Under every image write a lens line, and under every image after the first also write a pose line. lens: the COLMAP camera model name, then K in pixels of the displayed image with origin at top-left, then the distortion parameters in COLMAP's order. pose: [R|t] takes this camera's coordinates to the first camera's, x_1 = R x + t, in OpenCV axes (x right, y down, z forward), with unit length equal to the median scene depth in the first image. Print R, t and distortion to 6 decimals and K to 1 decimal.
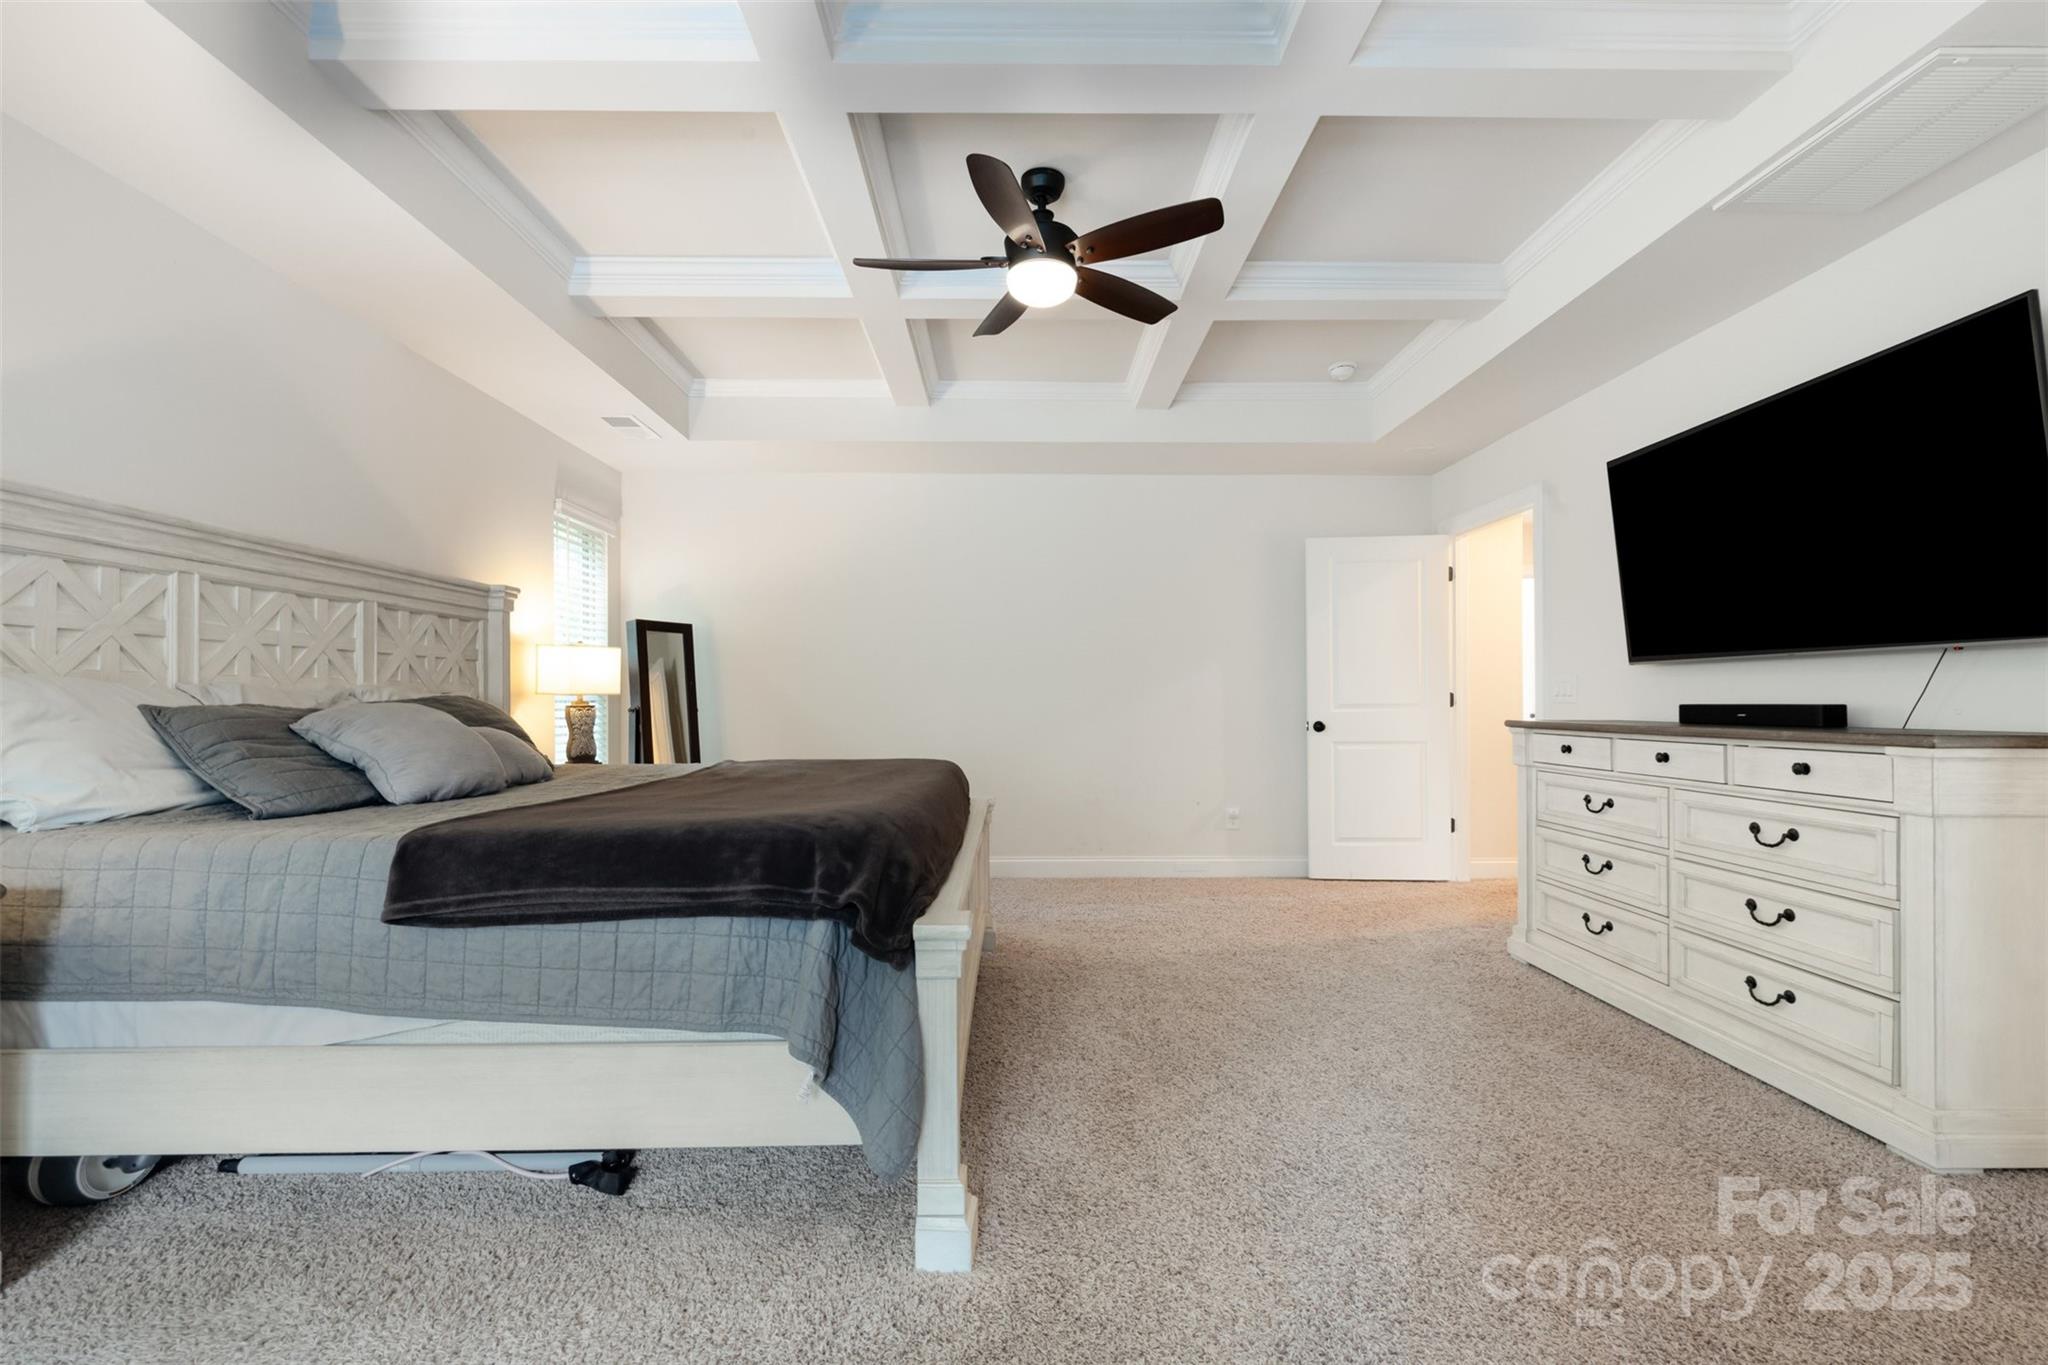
lens RADIAL K [[854.9, 0, 1017.3], [0, 854.9, 698.4], [0, 0, 1]] dist [-0.021838, -0.000173]
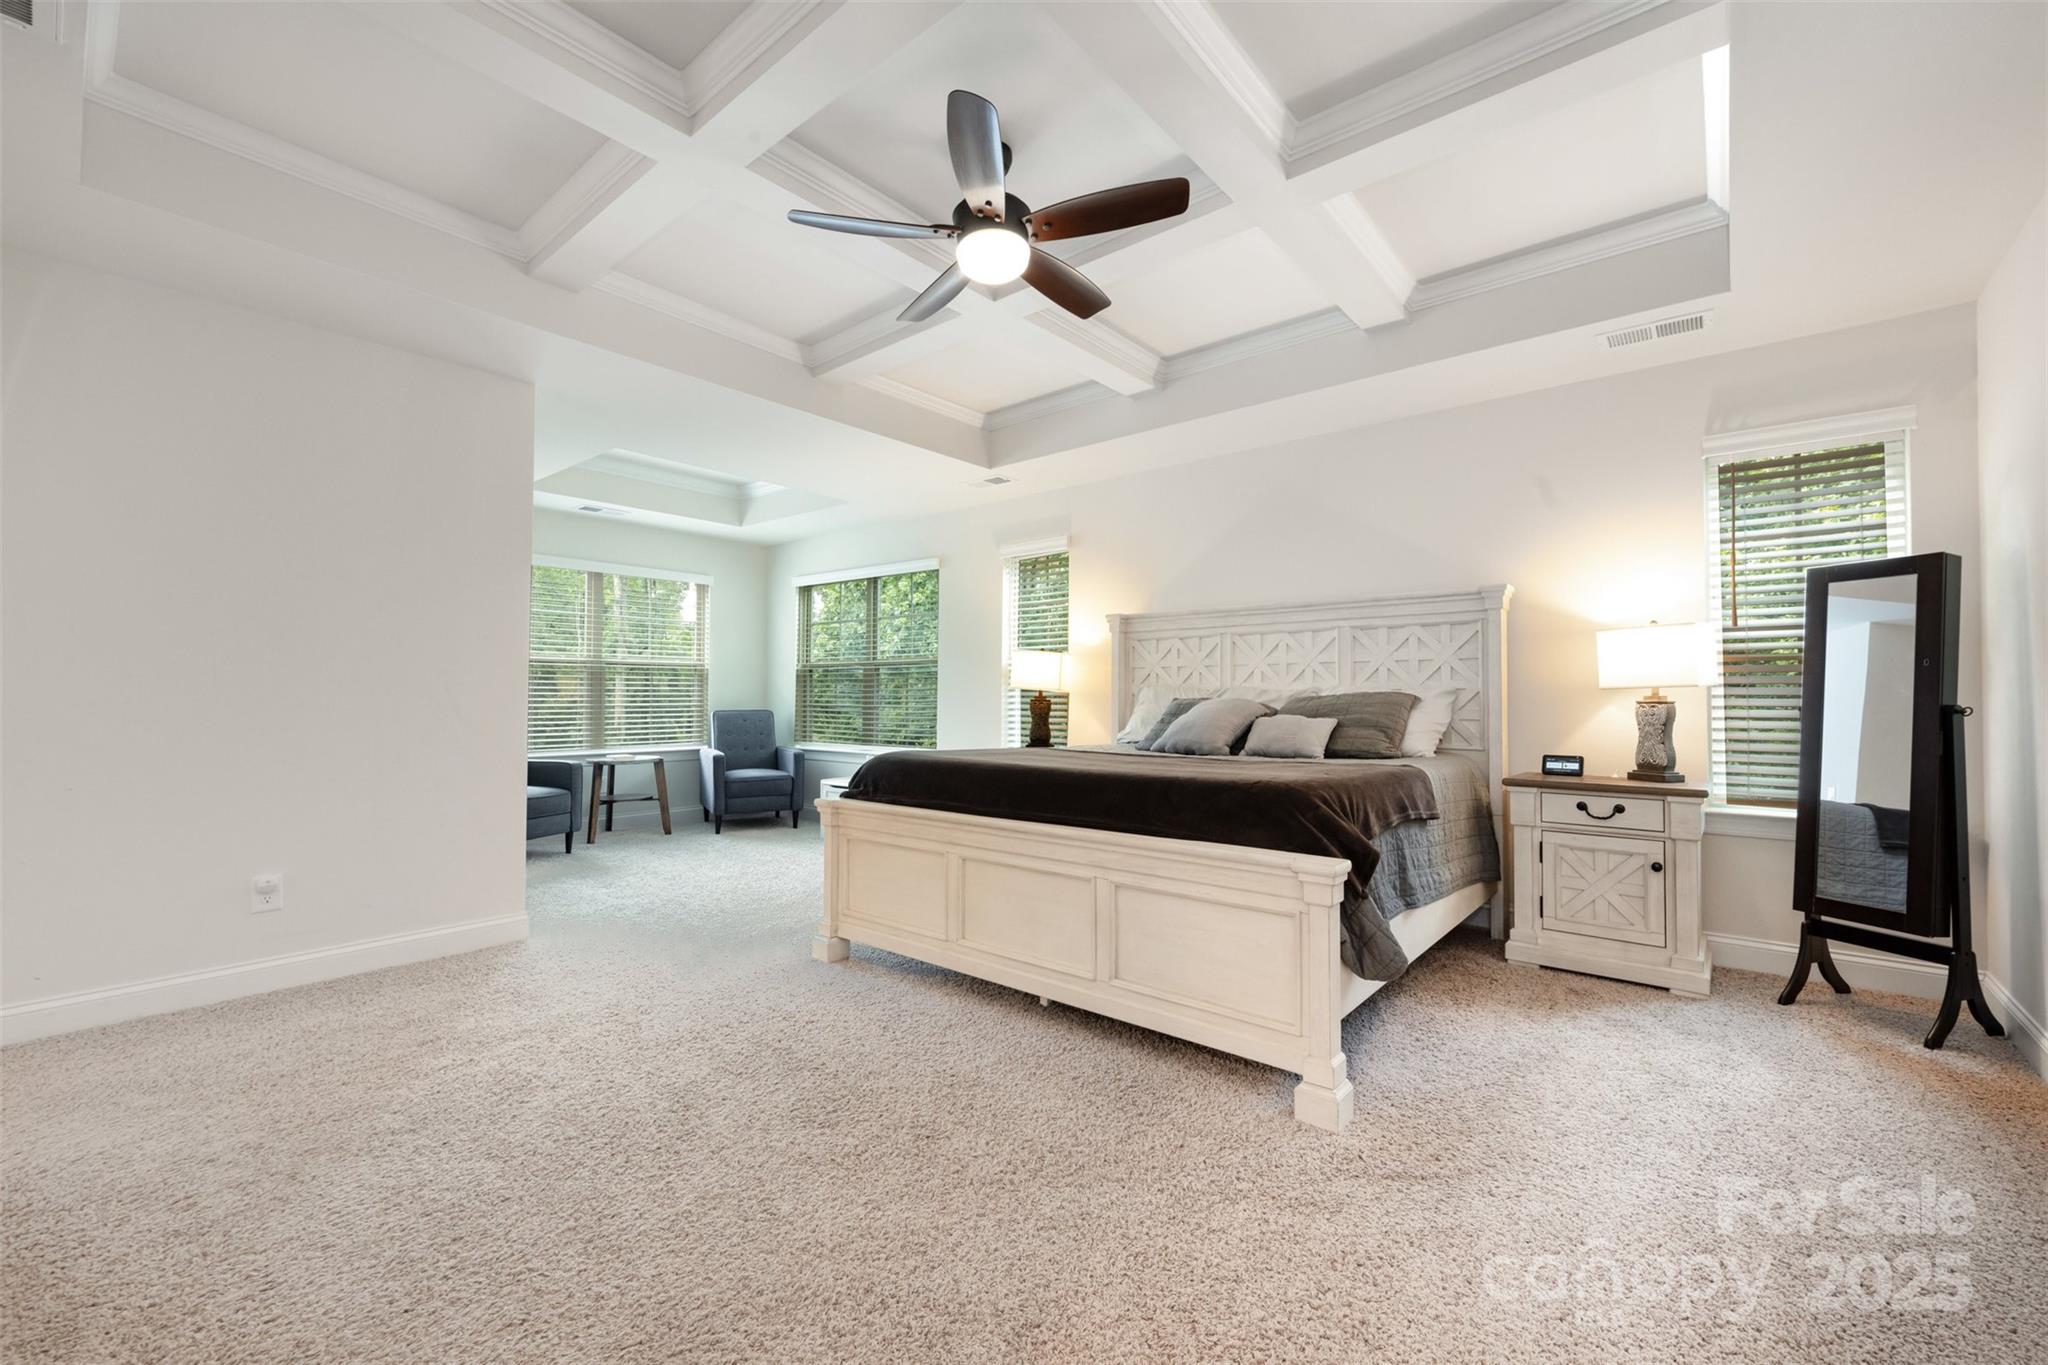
lens RADIAL K [[854.9, 0, 1017.3], [0, 854.9, 698.4], [0, 0, 1]] dist [-0.021838, -0.000173]
pose [[-0.658514, -0.003800, -0.752559, 0.587566], [0.002198, 0.999973, -0.006973, 0.012198], [0.752565, -0.006246, -0.658488, 1.329366]]
